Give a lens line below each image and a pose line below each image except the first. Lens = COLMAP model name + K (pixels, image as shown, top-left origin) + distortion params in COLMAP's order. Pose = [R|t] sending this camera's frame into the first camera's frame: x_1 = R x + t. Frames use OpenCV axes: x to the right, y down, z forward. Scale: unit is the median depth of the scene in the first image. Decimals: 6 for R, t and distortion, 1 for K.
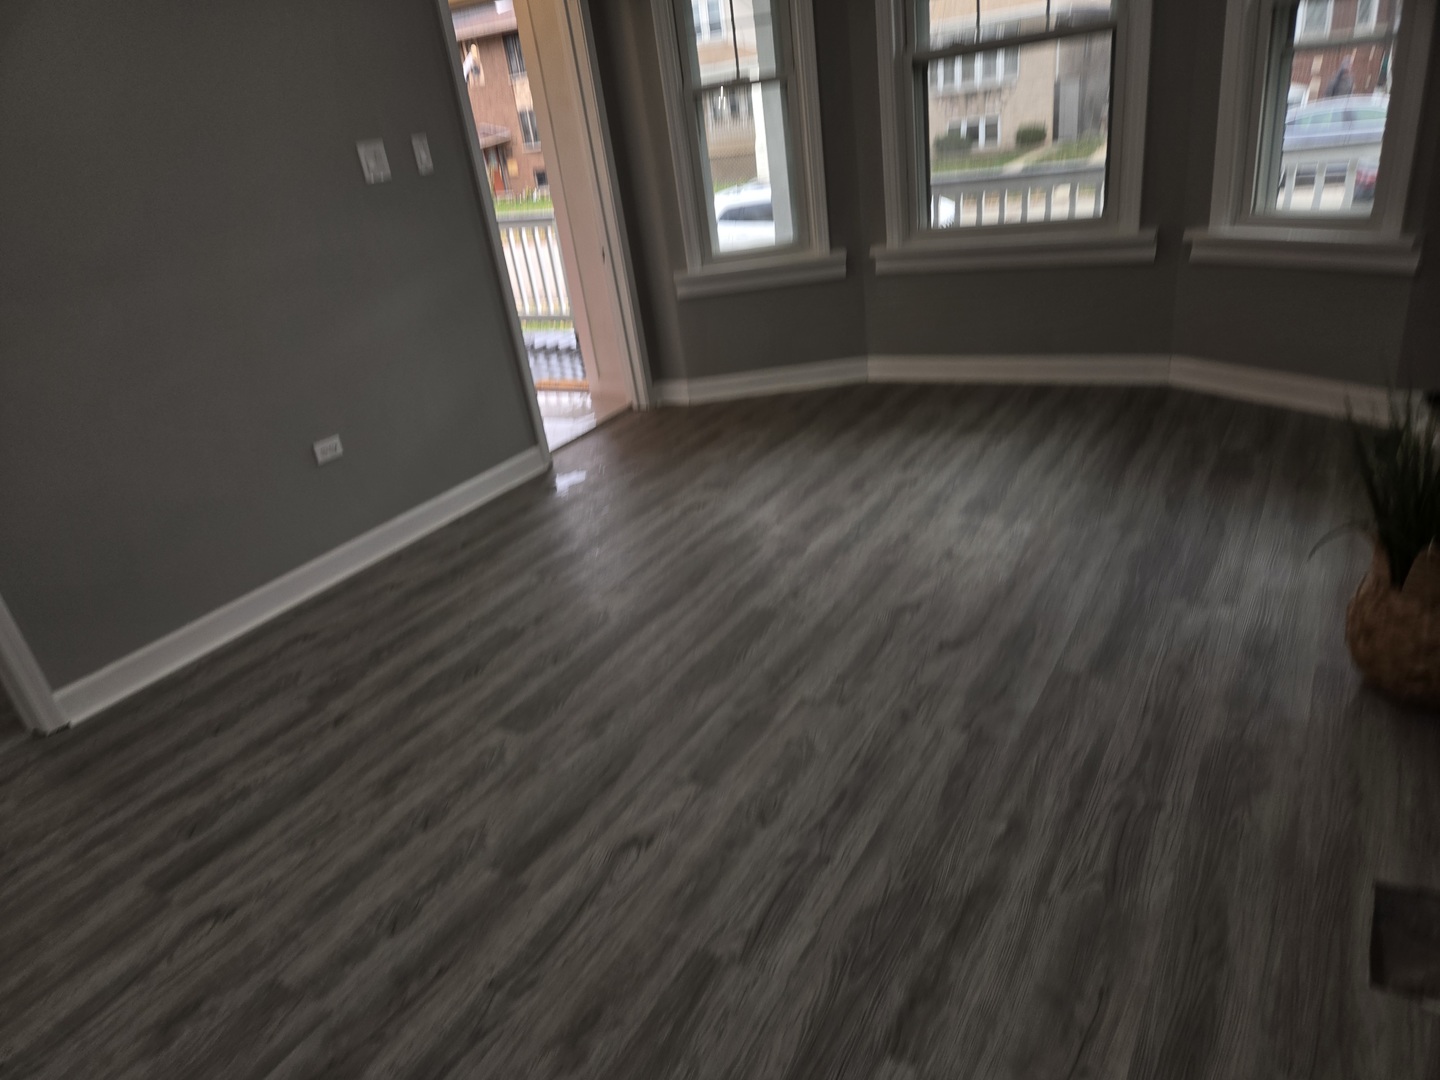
lens RADIAL K [[990.7, 0, 677.9], [0, 990.7, 546.4], [0, 0, 1]] dist [0.072612, -0.047581]
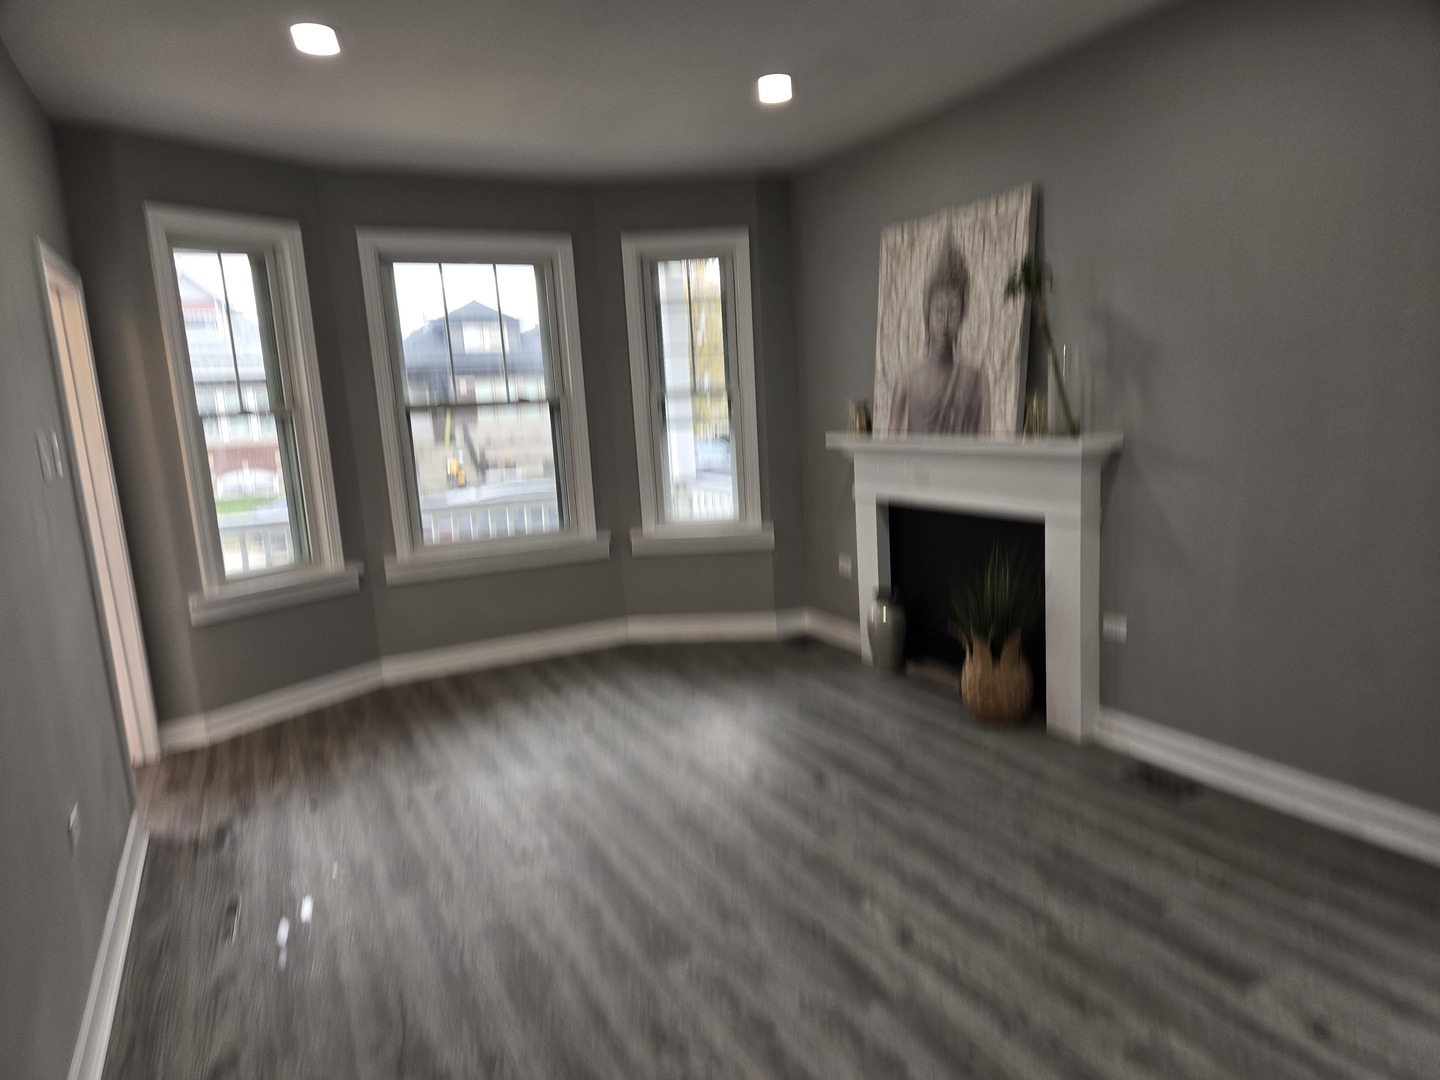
lens RADIAL K [[963.7, 0, 751.5], [0, 963.7, 562.6], [0, 0, 1]] dist [0.004072, -0.000205]
pose [[0.504093, -0.043293, 0.862563, -1.003589], [0.330962, 0.932182, -0.146631, -0.022730], [-0.797718, 0.359391, 0.484235, 0.347893]]
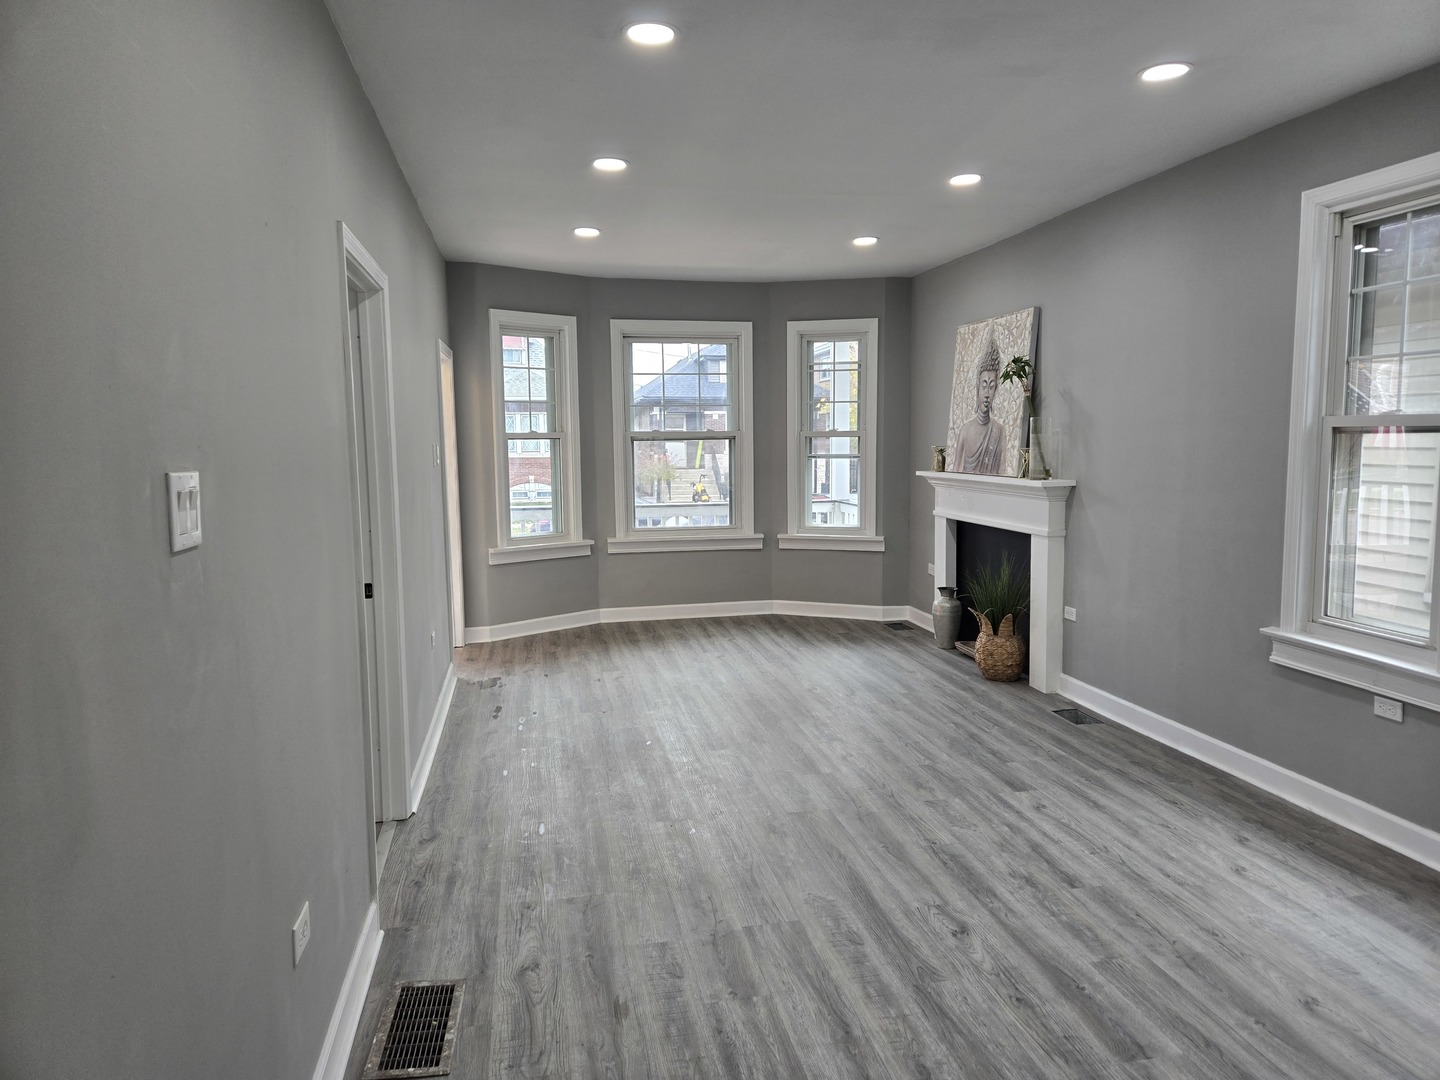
lens RADIAL K [[964.1, 0, 720.0], [0, 964.1, 540.0], [0, 0, 1]] dist [0.006886, 0.003163]
pose [[0.724254, 0.052297, 0.687547, -1.464637], [0.193448, 0.941664, -0.275402, 0.328055], [-0.661841, 0.332466, 0.671887, -0.319612]]
